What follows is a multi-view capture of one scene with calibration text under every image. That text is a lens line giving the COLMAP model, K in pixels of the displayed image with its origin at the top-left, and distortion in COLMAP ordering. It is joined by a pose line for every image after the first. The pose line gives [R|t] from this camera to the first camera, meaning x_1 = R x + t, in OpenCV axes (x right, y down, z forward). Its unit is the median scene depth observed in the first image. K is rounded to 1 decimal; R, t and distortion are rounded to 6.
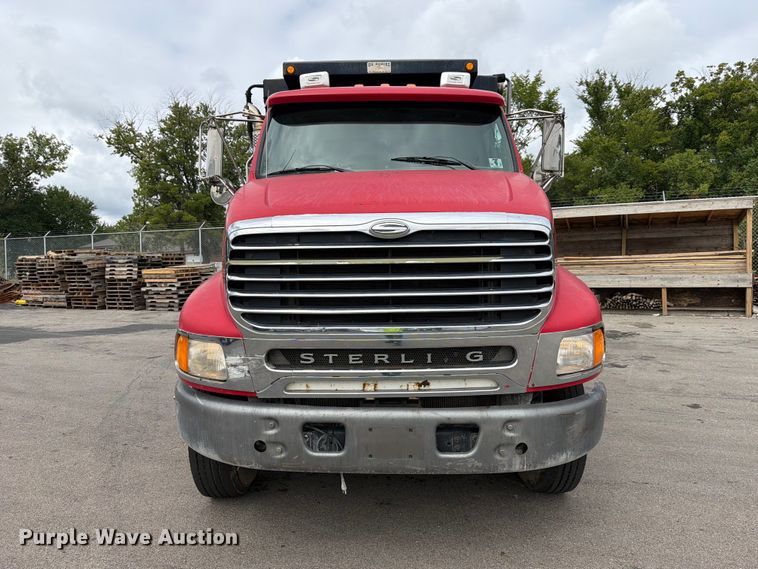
lens RADIAL K [[537.8, 0, 381.3], [0, 537.8, 282.0], [0, 0, 1]] dist [0.029330, -0.055692]
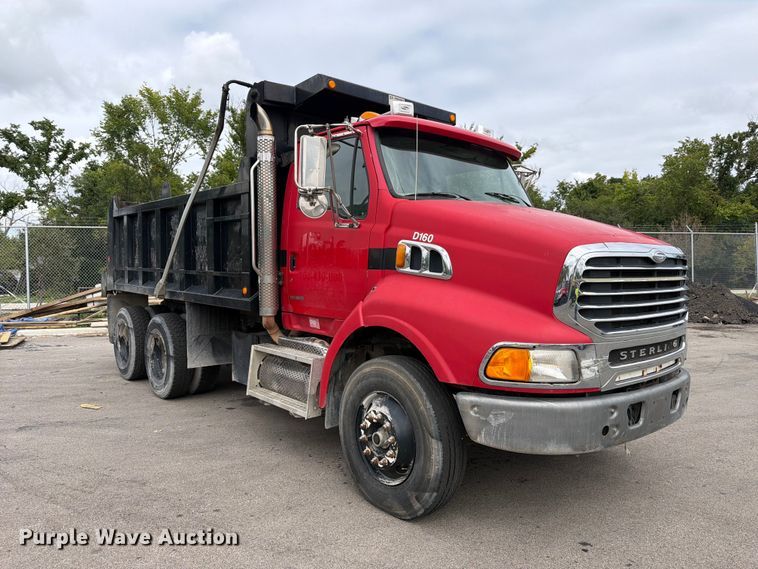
lens RADIAL K [[537.8, 0, 381.3], [0, 537.8, 282.0], [0, 0, 1]] dist [0.029330, -0.055692]
pose [[0.746509, -0.003221, 0.665368, -1.394811], [0.024561, 0.999440, -0.022718, -0.016828], [-0.664922, 0.033302, 0.746170, 0.406951]]
